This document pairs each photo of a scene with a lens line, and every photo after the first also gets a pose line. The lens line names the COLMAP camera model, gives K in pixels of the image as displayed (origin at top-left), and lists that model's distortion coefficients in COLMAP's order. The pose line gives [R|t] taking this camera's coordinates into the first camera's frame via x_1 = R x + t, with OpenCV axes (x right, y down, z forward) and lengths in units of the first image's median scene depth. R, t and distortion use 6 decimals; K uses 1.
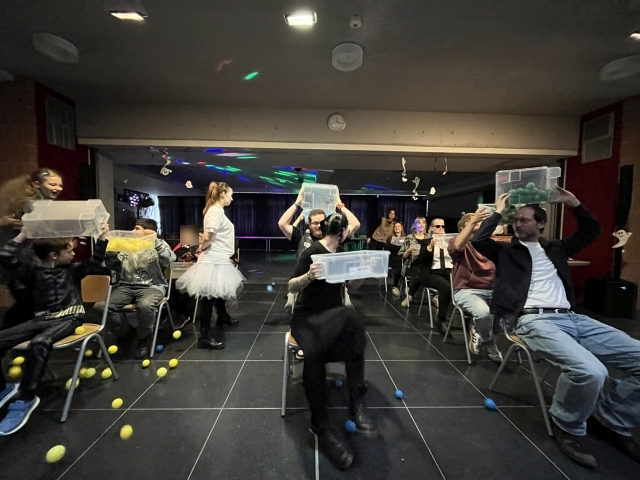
lens RADIAL K [[258.5, 0, 317.6], [0, 258.5, 240.7], [0, 0, 1]] dist [-0.008178, 0.000337]
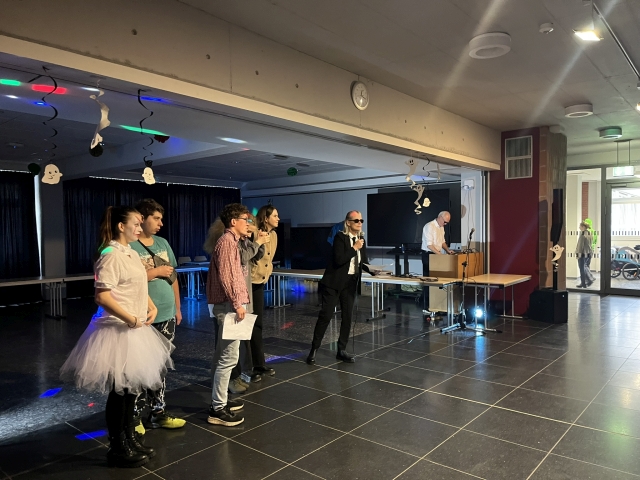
lens RADIAL K [[479.9, 0, 318.1], [0, 479.9, 240.3], [0, 0, 1]] dist [0.005437, -0.003555]
pose [[0.672322, -0.037703, 0.739298, -0.994668], [0.053967, 0.998541, 0.001846, -0.112264], [-0.738289, 0.038657, 0.673376, 0.304109]]
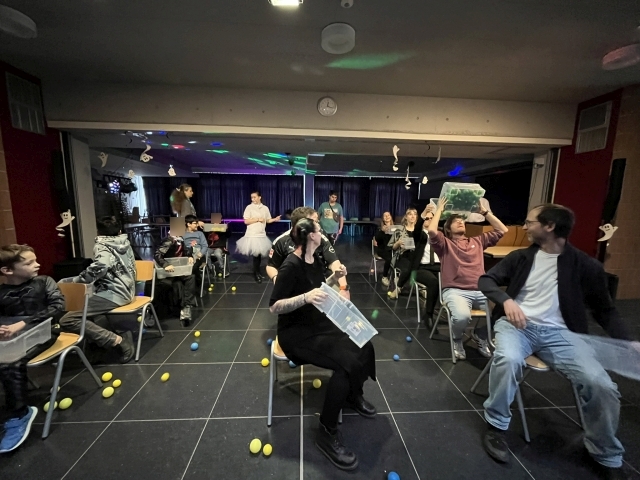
lens RADIAL K [[258.5, 0, 317.5], [0, 258.5, 241.1], [0, 0, 1]] dist [-0.008178, 0.000337]
pose [[0.999554, -0.000338, 0.029877, 0.010015], [-0.002174, 0.996464, 0.083998, -0.050853], [-0.029799, -0.084025, 0.996018, 0.020241]]
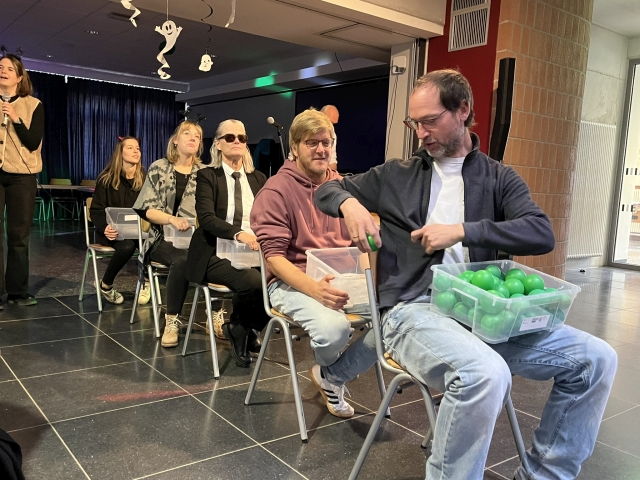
lens RADIAL K [[582.1, 0, 323.3], [0, 582.1, 242.7], [0, 0, 1]] dist [0.037152, 0.000000]
pose [[0.803203, -0.038311, 0.594473, 0.017093], [-0.003657, 0.997594, 0.069231, 0.039945], [-0.595695, -0.057780, 0.801130, 0.108382]]
